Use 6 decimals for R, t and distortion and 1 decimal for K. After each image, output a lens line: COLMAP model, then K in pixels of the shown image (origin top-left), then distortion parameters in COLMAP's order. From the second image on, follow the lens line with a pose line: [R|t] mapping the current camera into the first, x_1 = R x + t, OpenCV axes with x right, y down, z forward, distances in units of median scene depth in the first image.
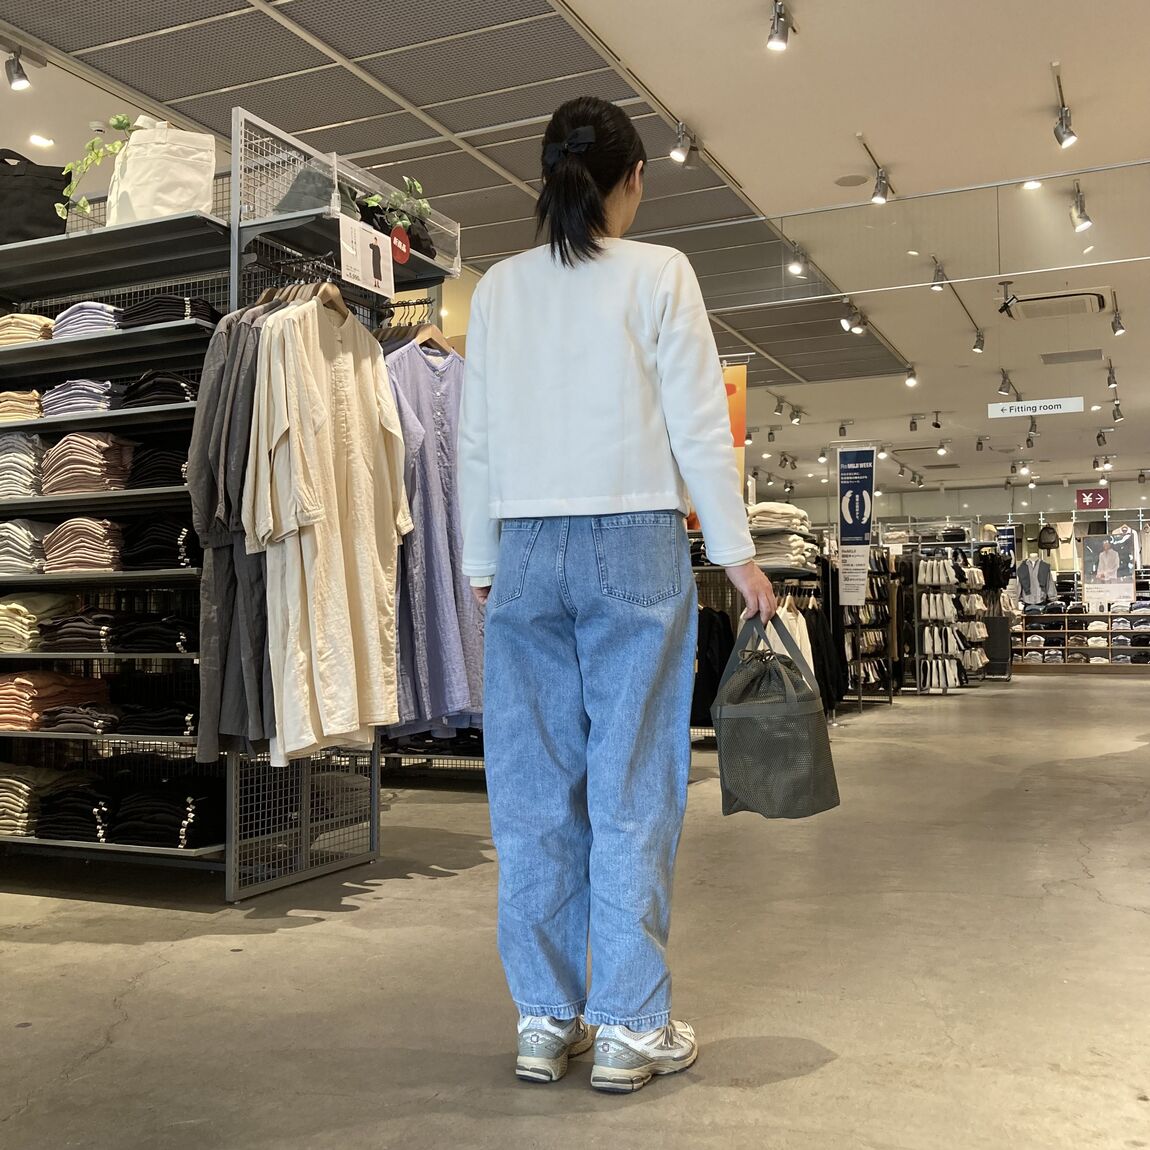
lens RADIAL K [[1268.4, 0, 592.4], [0, 1268.4, 573.8], [0, 0, 1]] dist [0.003208, -0.032917]
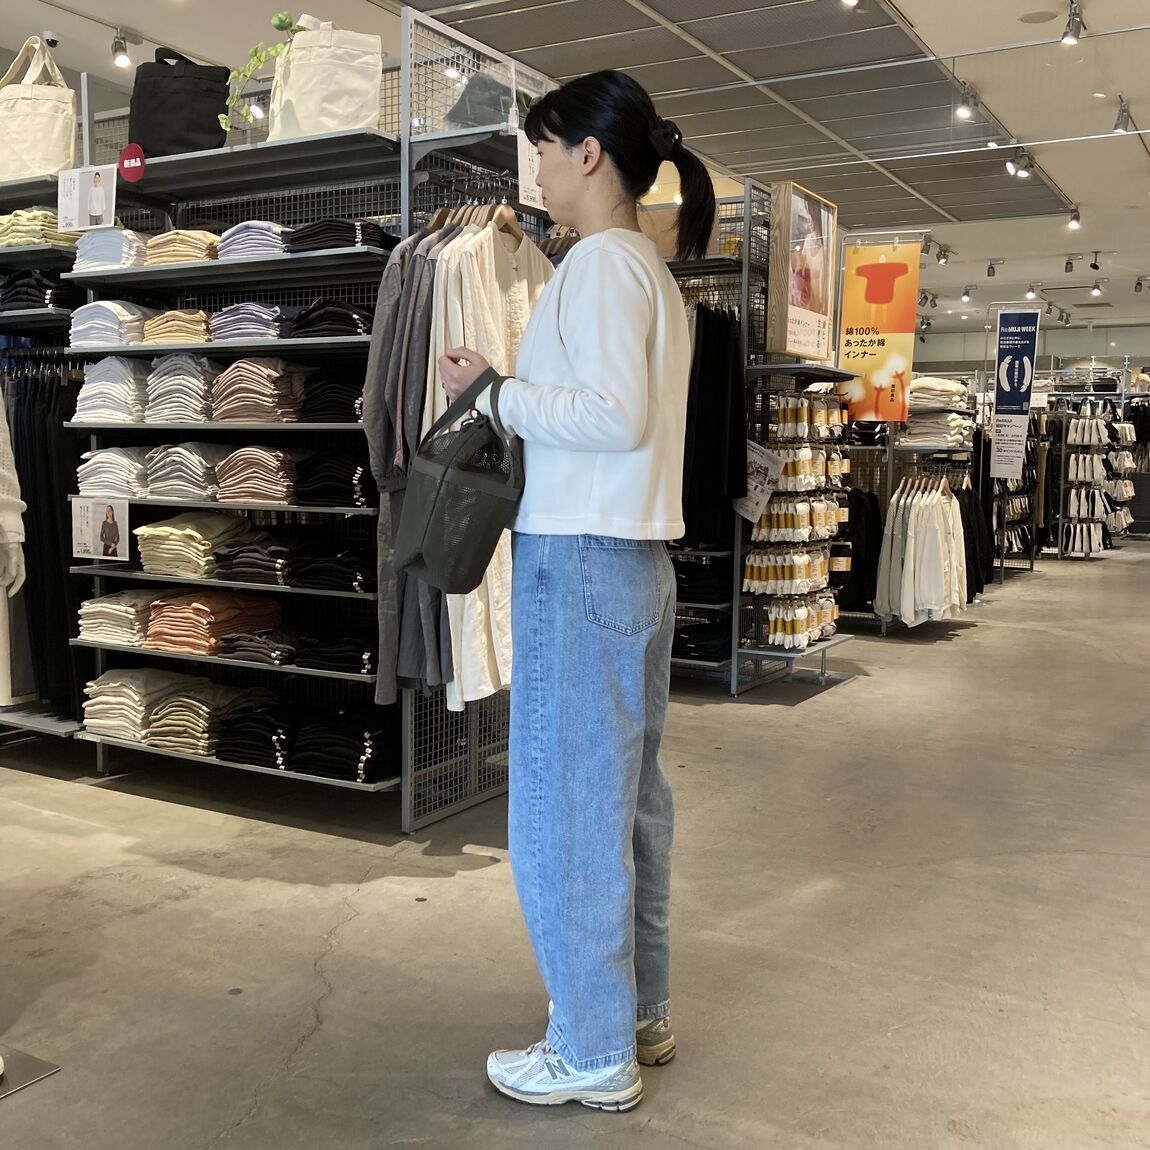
lens RADIAL K [[1257.8, 0, 570.7], [0, 1257.8, 563.3], [0, 0, 1]] dist [0.018555, -0.030932]
pose [[0.995132, 0.028265, -0.094406, -0.061574], [-0.014074, 0.988927, 0.147732, -0.102677], [0.097537, -0.145684, 0.984511, 0.045000]]
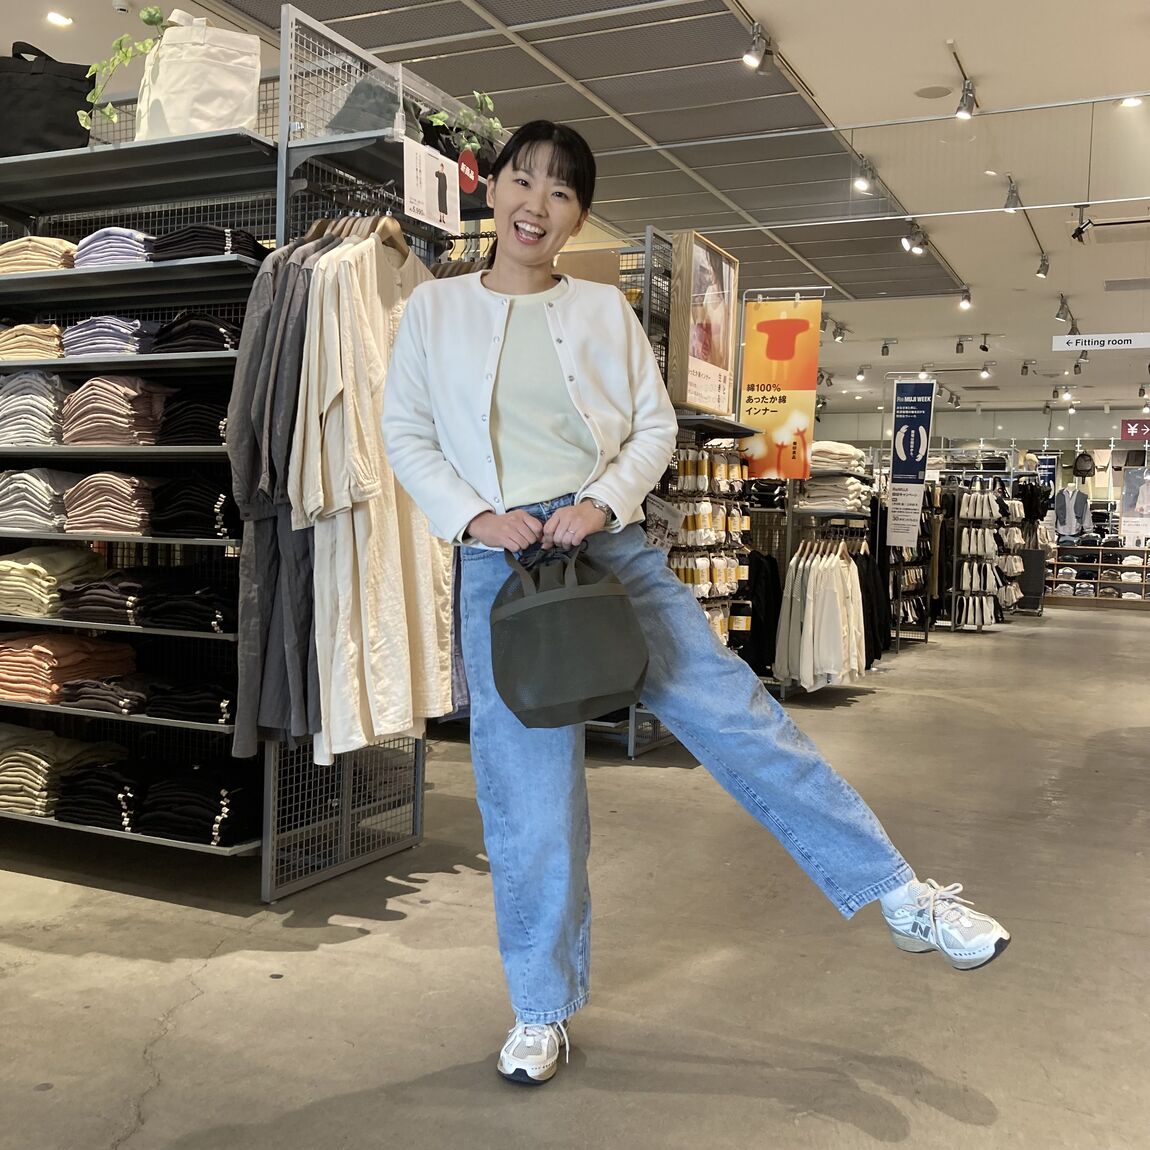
lens RADIAL K [[1247.7, 0, 575.0], [0, 1247.7, 575.0], [0, 0, 1]] dist [-0.008311, 0.015164]
pose [[0.999109, 0.039643, -0.014497, -0.055759], [-0.038156, 0.995080, 0.091433, -0.065393], [0.018050, -0.090799, 0.995706, 0.120364]]
